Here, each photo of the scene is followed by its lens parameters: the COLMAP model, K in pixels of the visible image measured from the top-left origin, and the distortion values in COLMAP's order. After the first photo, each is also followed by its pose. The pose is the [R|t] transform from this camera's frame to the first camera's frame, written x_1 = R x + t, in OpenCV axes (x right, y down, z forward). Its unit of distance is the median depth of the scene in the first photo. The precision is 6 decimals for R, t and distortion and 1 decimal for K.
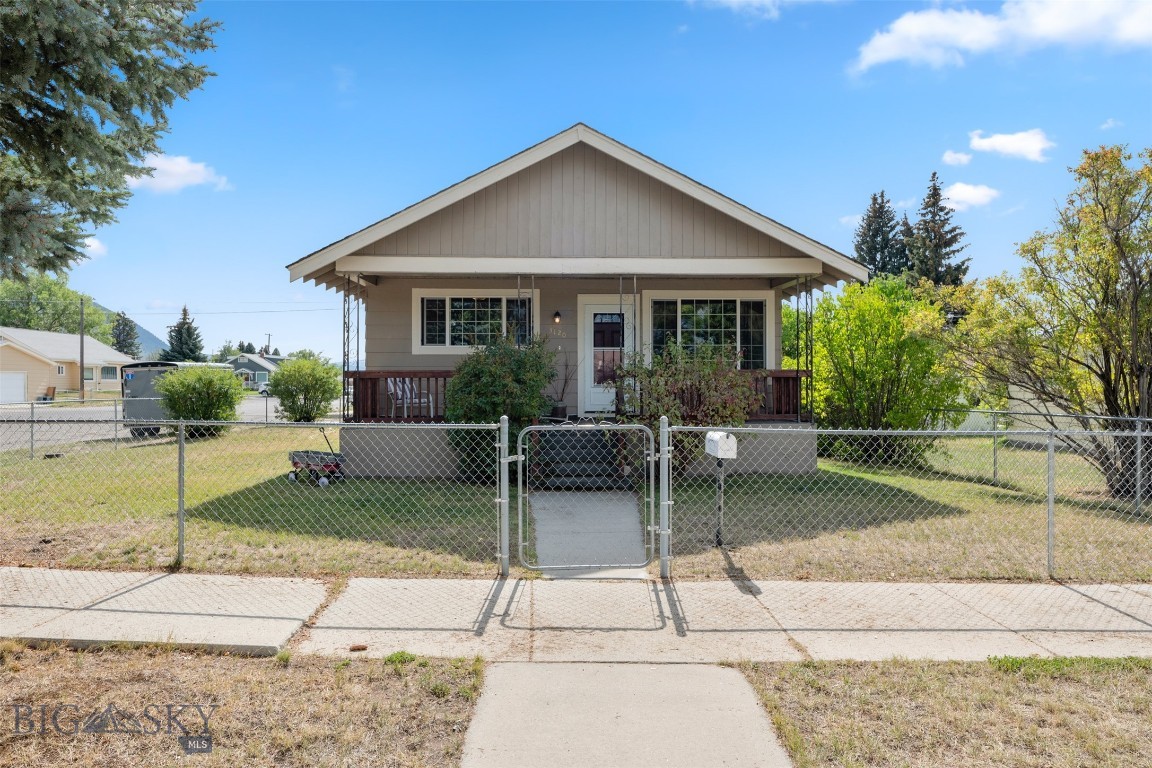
lens RADIAL K [[660.7, 0, 576.0], [0, 660.7, 384.0], [0, 0, 1]] dist [-0.000892, -0.000243]
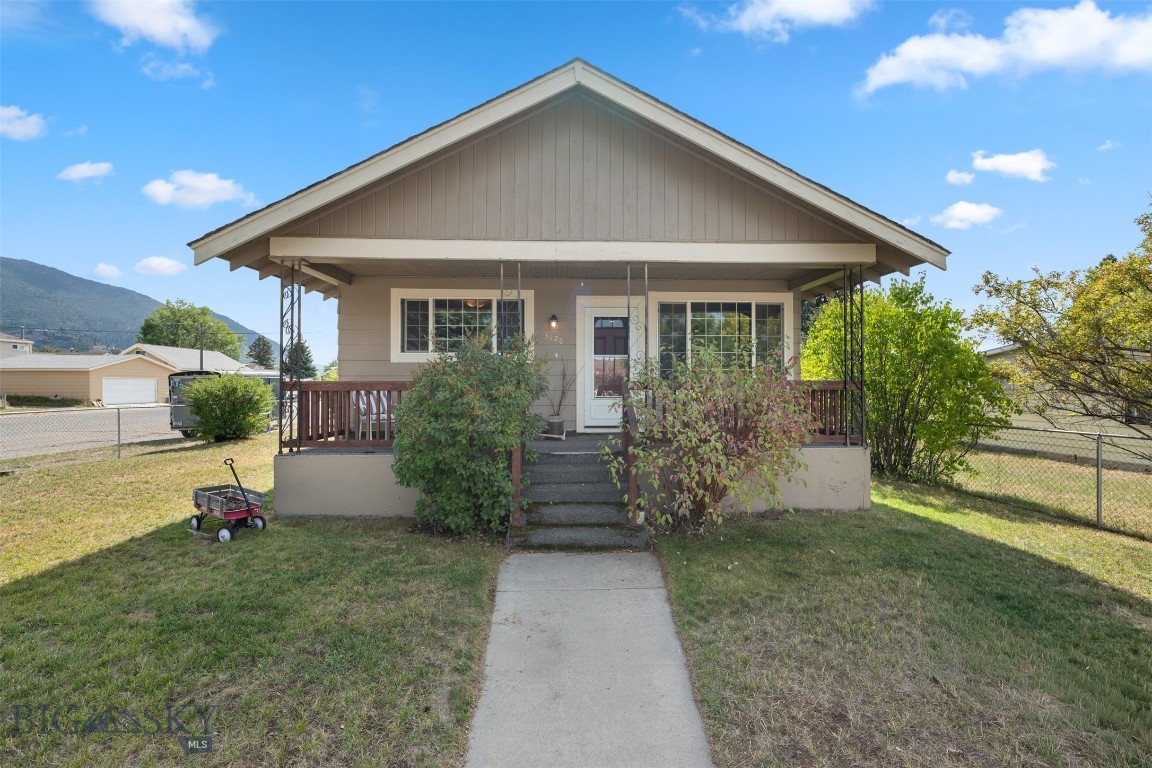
lens RADIAL K [[501.1, 0, 576.0], [0, 501.1, 384.0], [0, 0, 1]] dist [0.000070, -0.000002]
pose [[0.999989, 0.000890, -0.004547, 0.005690], [-0.000924, 0.999972, -0.007384, -0.011450], [0.004541, 0.007388, 0.999962, 0.343061]]
